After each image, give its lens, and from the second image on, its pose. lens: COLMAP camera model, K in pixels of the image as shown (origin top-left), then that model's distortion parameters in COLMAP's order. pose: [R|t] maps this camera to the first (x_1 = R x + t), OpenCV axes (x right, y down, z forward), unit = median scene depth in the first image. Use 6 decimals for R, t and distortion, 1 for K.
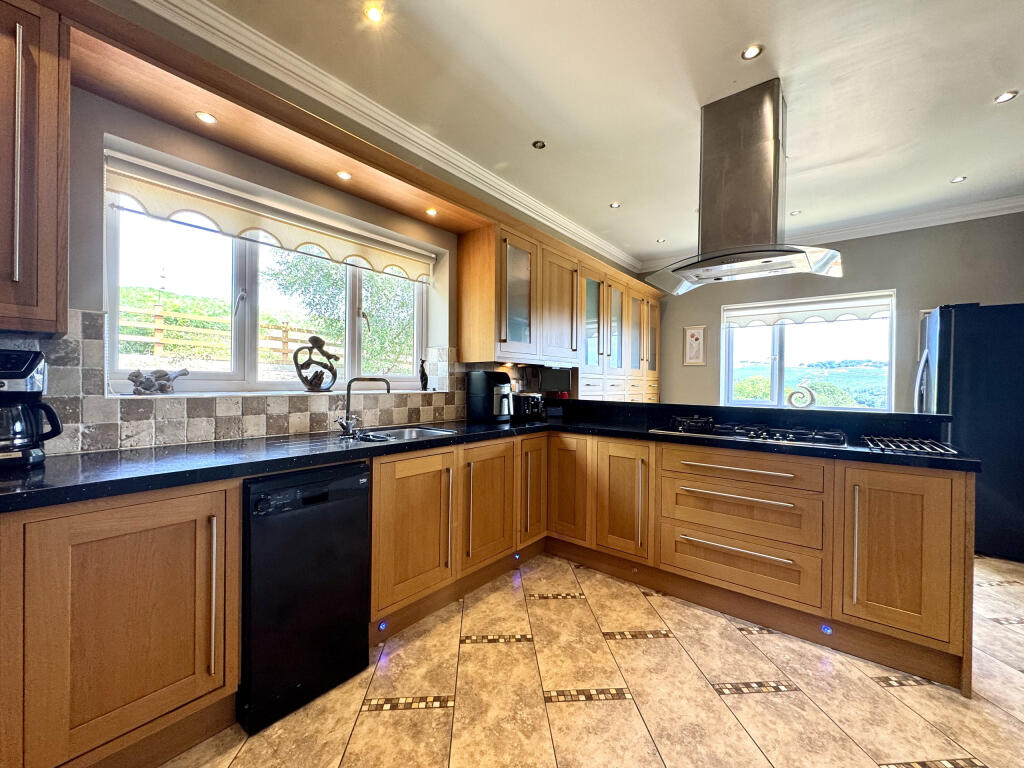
lens RADIAL K [[408.8, 0, 510.6], [0, 408.8, 383.9], [0, 0, 1]] dist [-0.002551, -0.000572]
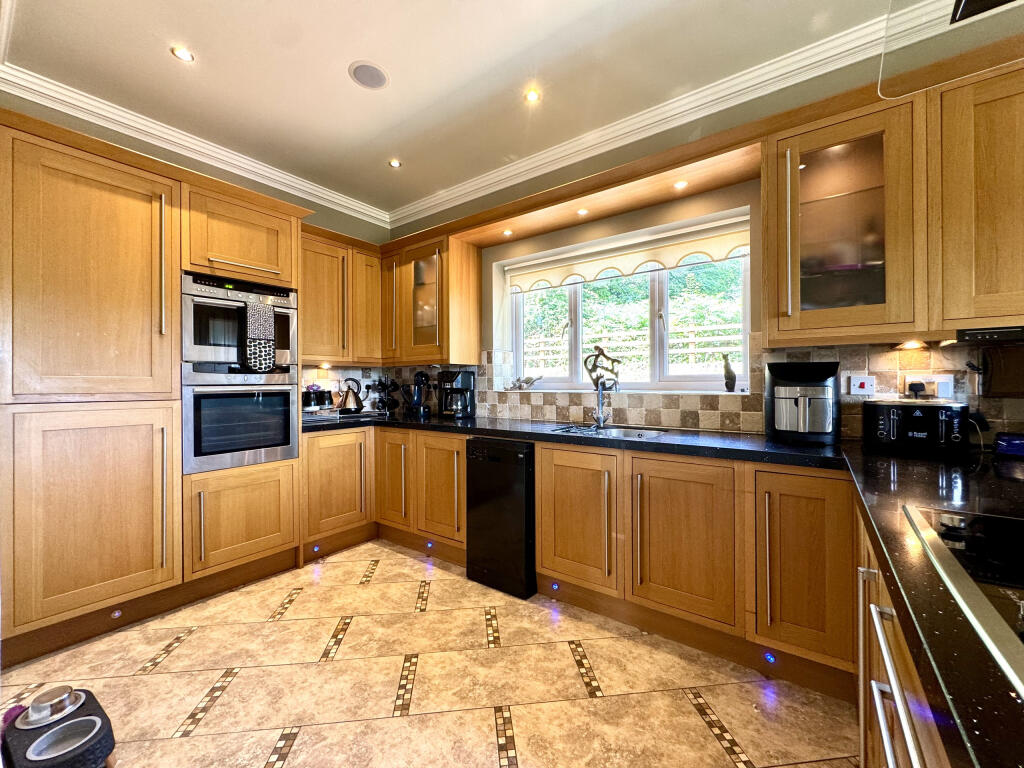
lens RADIAL K [[408.8, 0, 514.1], [0, 408.8, 383.7], [0, 0, 1]] dist [-0.002551, -0.000572]
pose [[0.052751, -0.006823, -0.998584, 0.846887], [0.003244, 0.999973, -0.006661, 0.007468], [0.998602, -0.002888, 0.052772, 0.787760]]
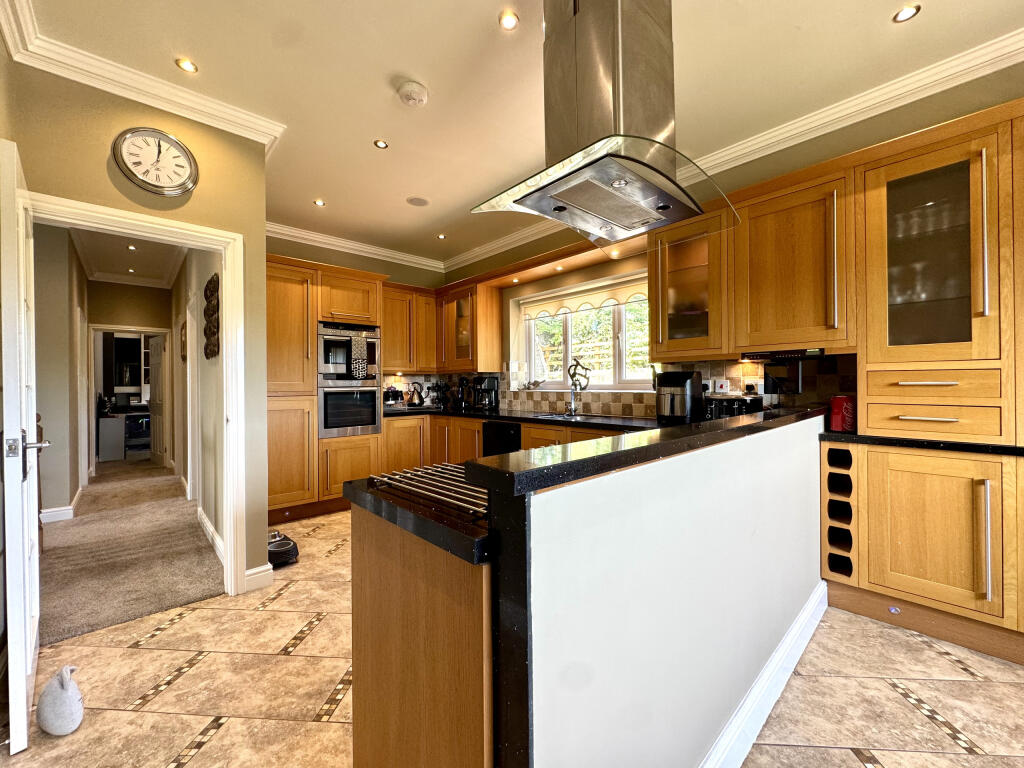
lens RADIAL K [[408.8, 0, 516.2], [0, 408.8, 384.4], [0, 0, 1]] dist [-0.002551, -0.000572]
pose [[-0.129532, -0.008541, -0.991539, 1.479855], [0.004856, 0.999945, -0.009248, 0.010360], [0.991563, -0.006013, -0.129483, 1.120946]]
